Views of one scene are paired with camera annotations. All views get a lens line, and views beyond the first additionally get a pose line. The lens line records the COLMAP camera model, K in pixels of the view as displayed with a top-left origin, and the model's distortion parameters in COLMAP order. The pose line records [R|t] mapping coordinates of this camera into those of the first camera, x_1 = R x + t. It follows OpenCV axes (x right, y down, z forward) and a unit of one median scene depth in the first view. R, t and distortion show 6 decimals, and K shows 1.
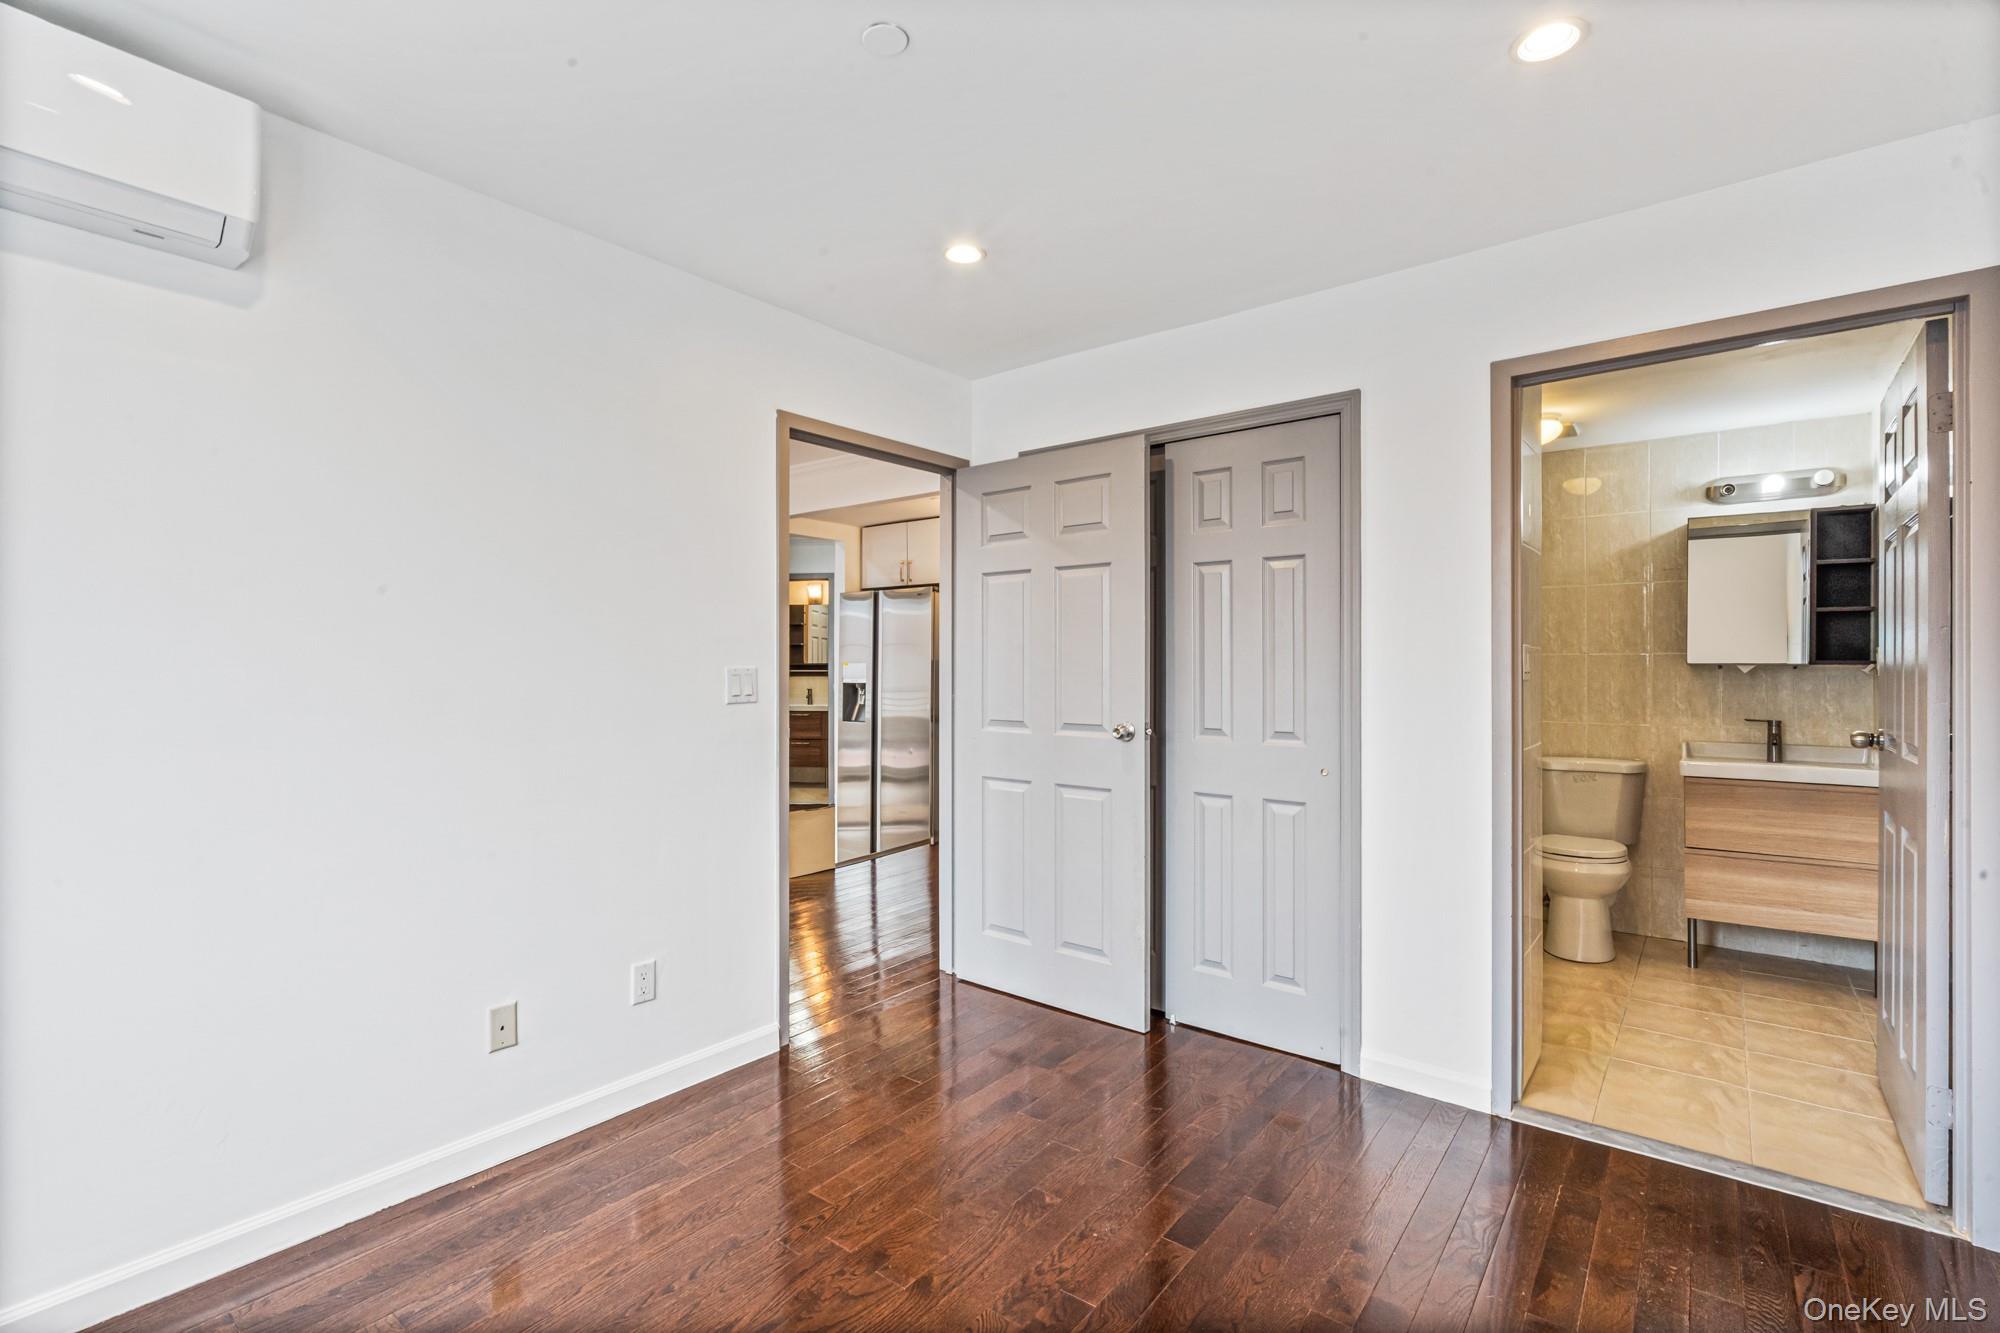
lens RADIAL K [[916.2, 0, 984.3], [0, 916.2, 667.9], [0, 0, 1]] dist [-0.000722, 0.000458]
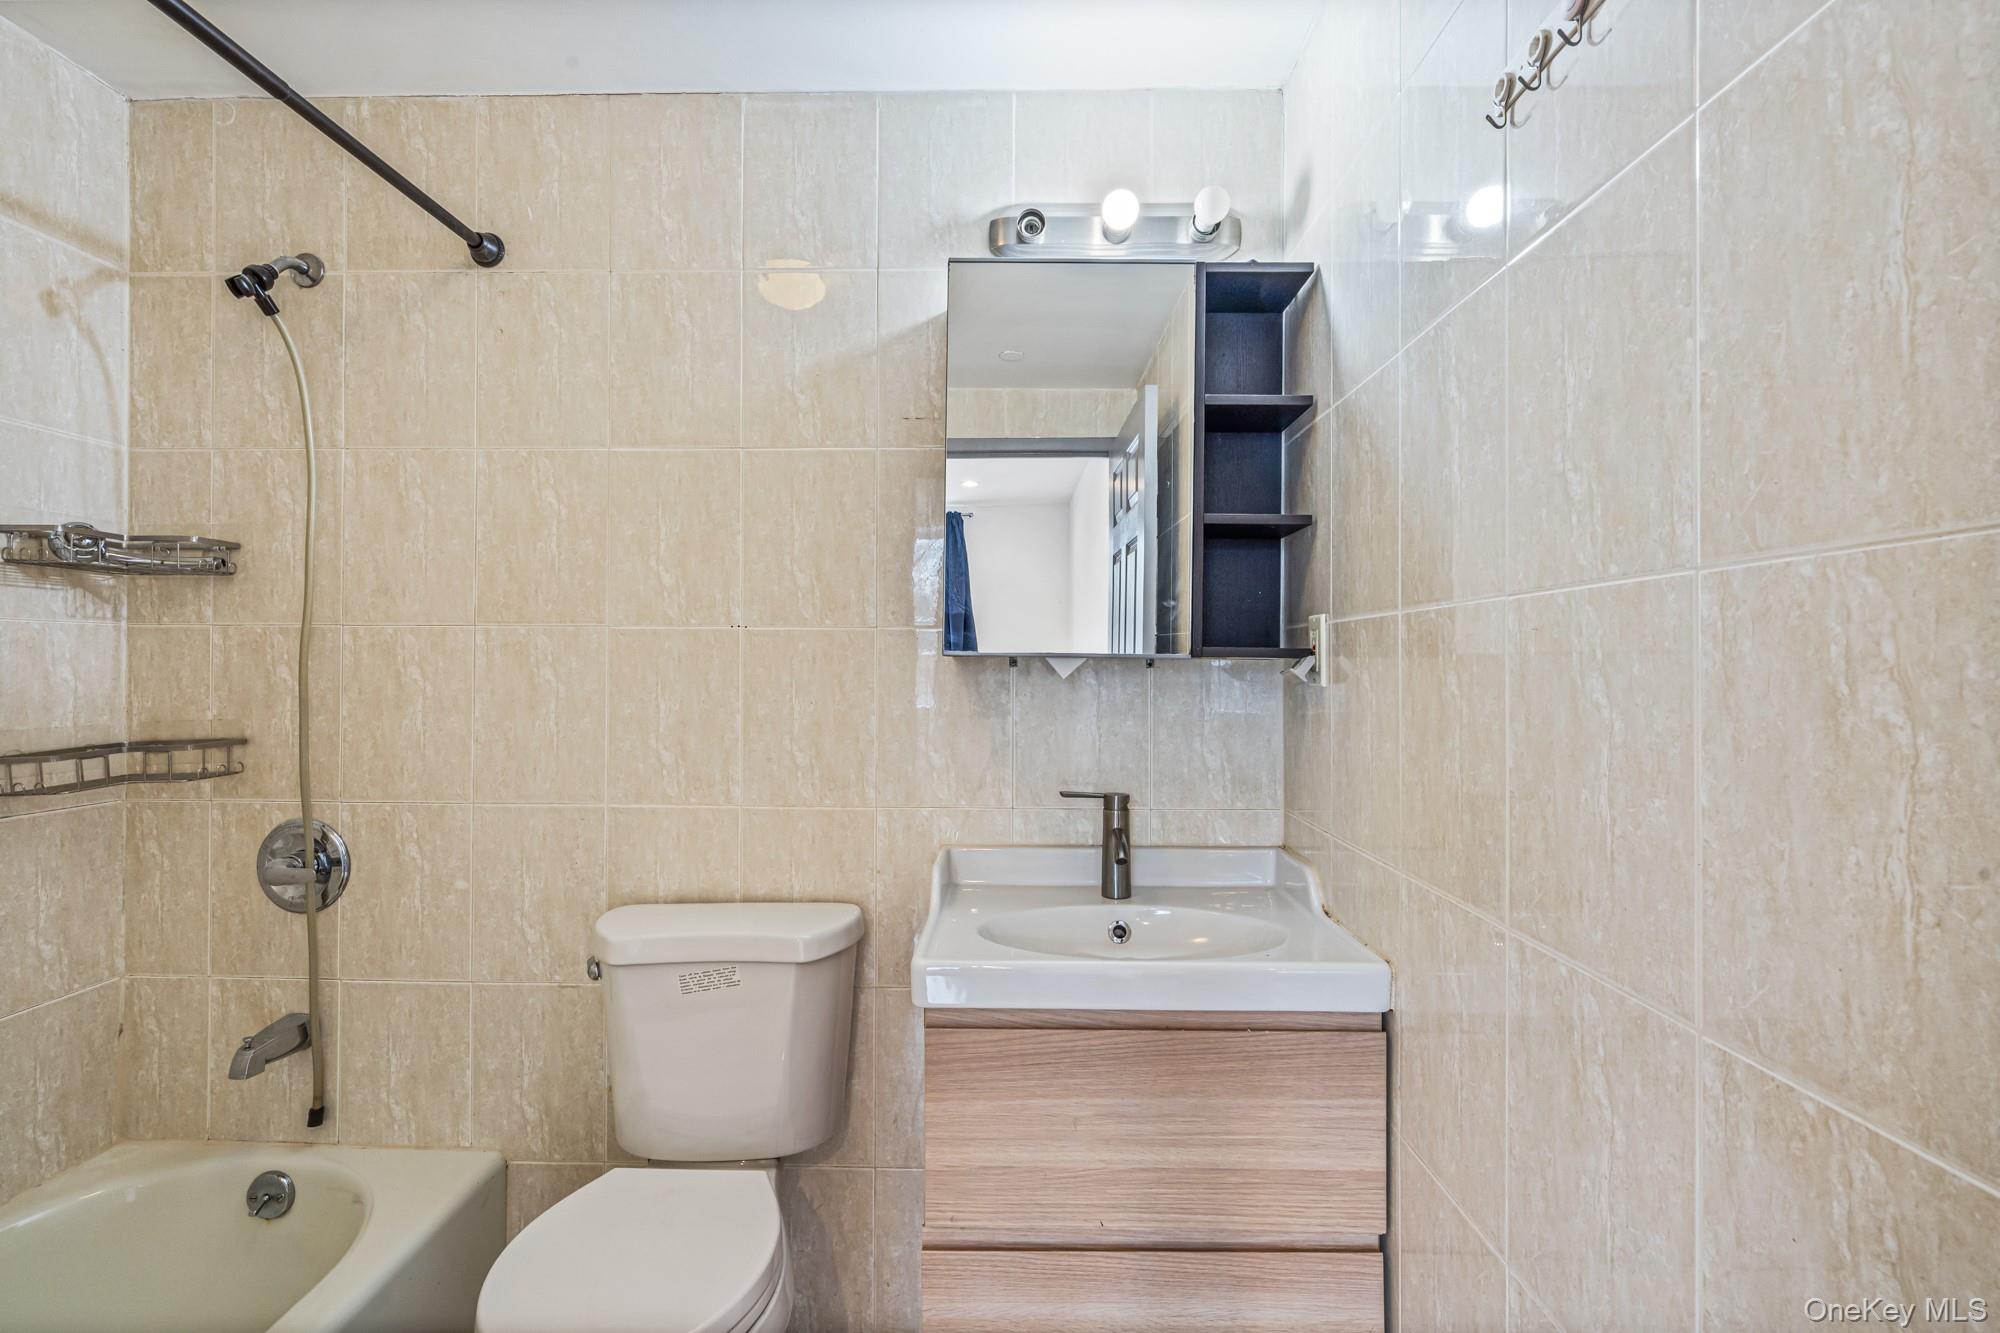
lens RADIAL K [[916.2, 0, 984.3], [0, 916.2, 667.9], [0, 0, 1]] dist [-0.000722, 0.000458]
pose [[0.796212, -0.000695, 0.605017, 0.538690], [-0.005150, 0.999955, 0.007926, -0.001769], [-0.604996, -0.009427, 0.796173, 0.673497]]
